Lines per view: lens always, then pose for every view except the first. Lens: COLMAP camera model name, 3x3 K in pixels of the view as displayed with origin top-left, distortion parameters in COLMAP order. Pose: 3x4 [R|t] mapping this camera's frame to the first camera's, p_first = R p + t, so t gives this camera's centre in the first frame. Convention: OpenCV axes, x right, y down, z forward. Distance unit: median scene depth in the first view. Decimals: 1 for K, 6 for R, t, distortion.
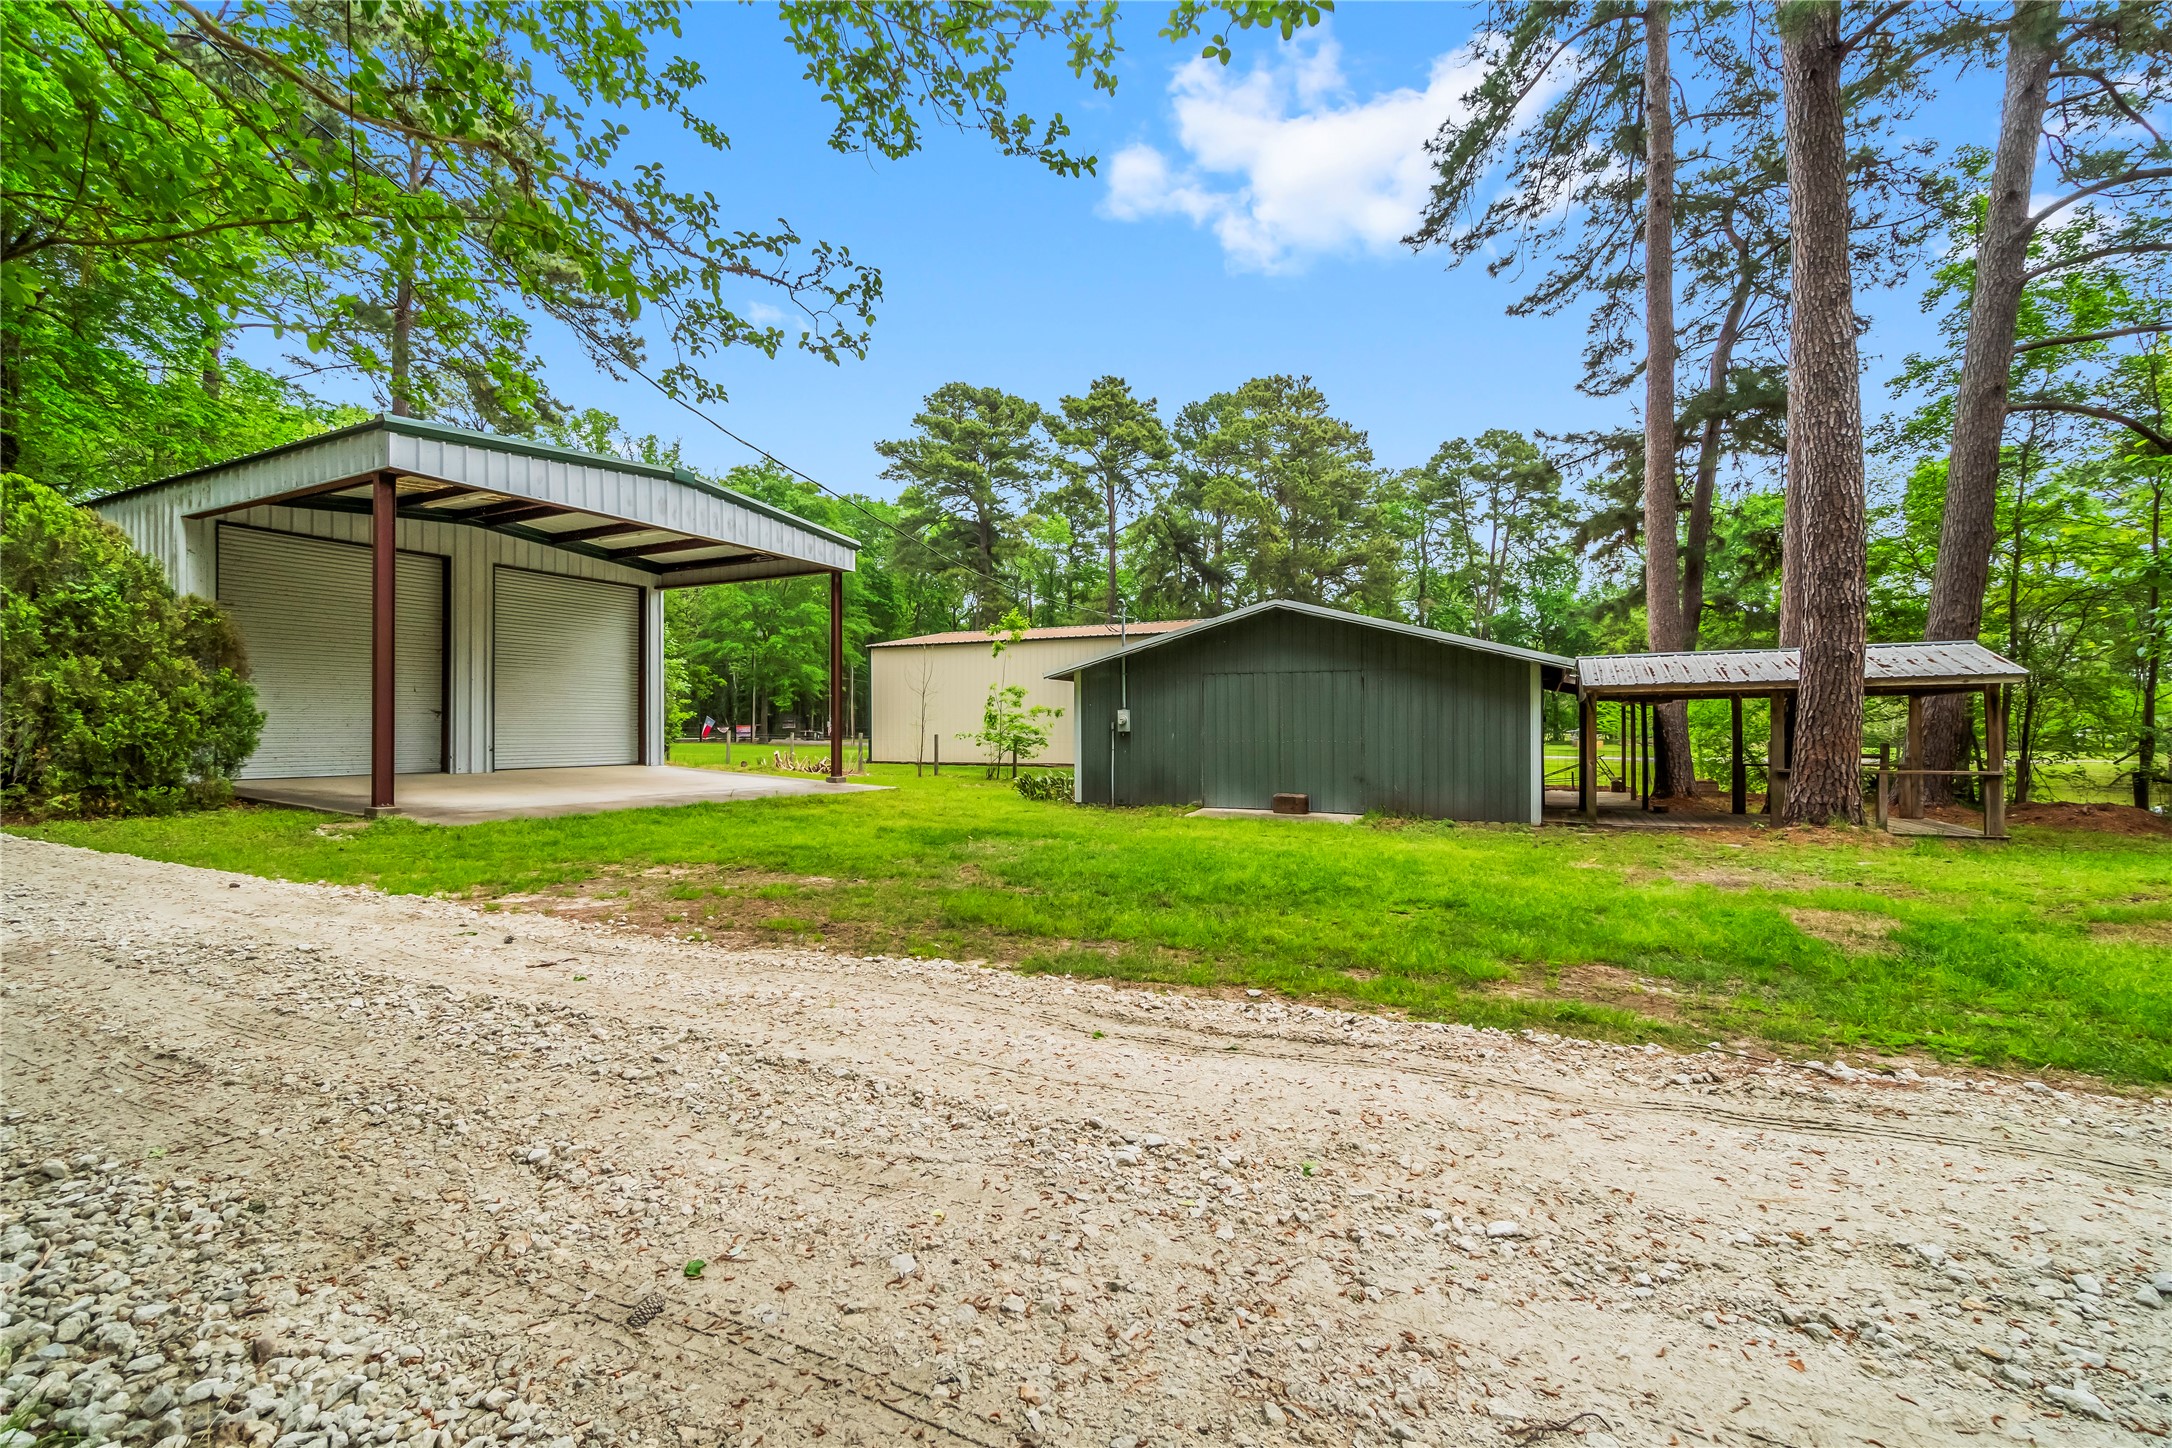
lens RADIAL K [[919.7, 0, 1090.3], [0, 919.7, 721.2], [0, 0, 1]] dist [-0.003602, -0.000677]
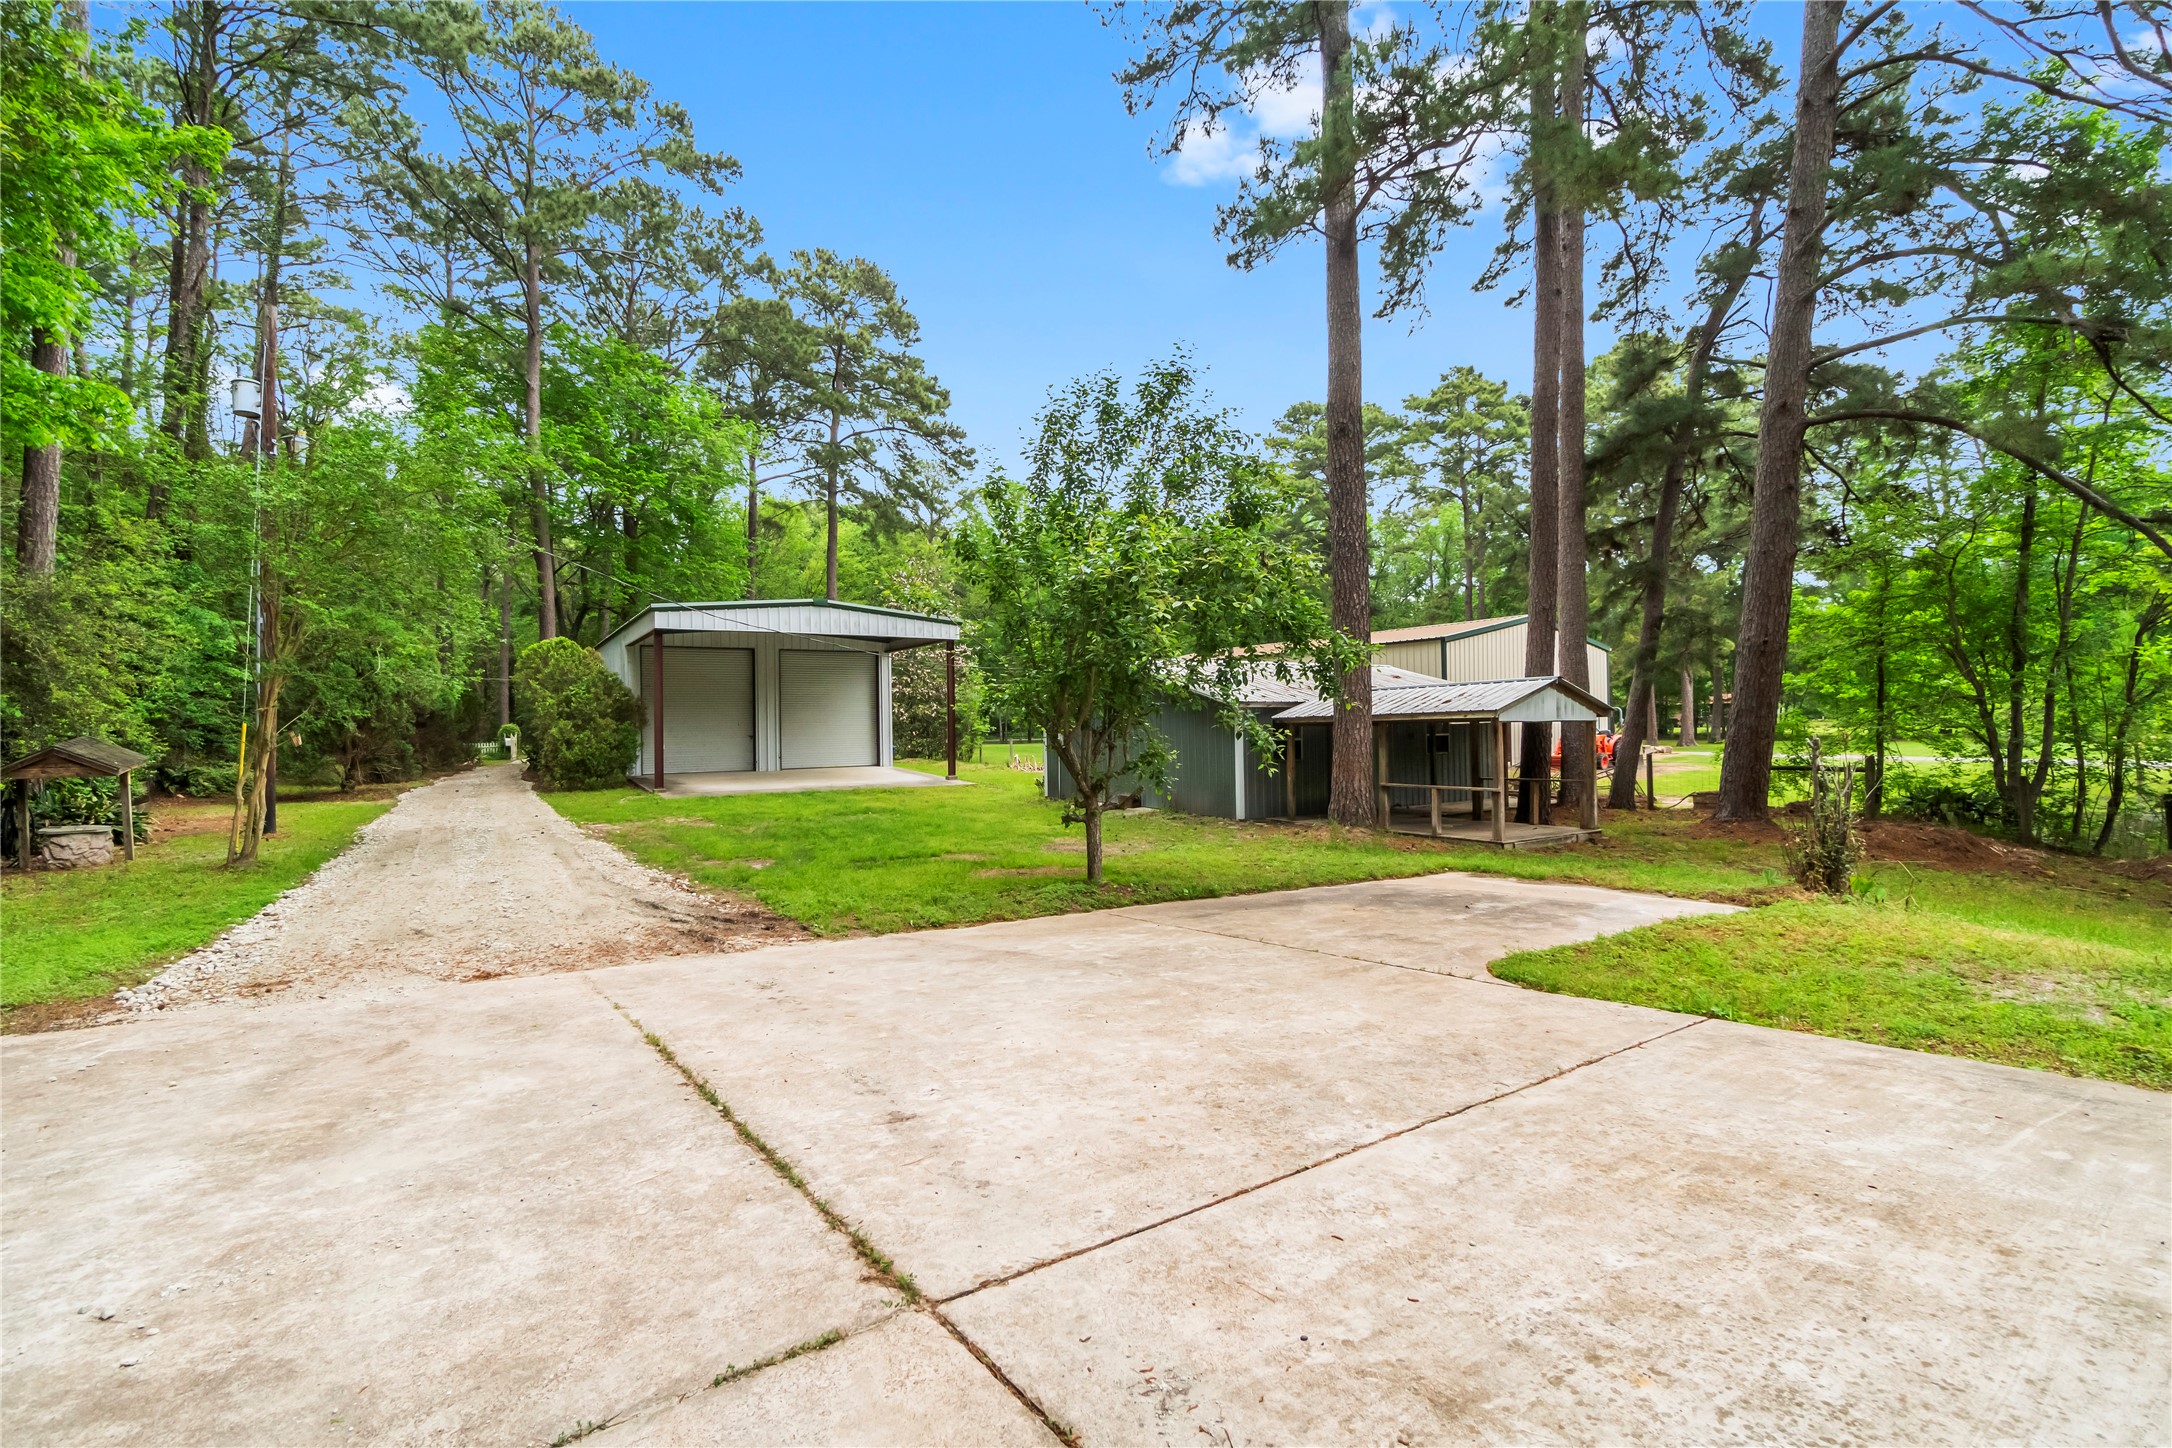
lens RADIAL K [[919.7, 0, 1077.1], [0, 919.7, 728.7], [0, 0, 1]] dist [-0.003602, -0.000677]
pose [[0.864036, -0.009226, -0.503345, 0.688033], [0.015905, 0.999833, 0.008976, -0.028921], [0.503178, -0.015761, 0.864039, -0.210816]]
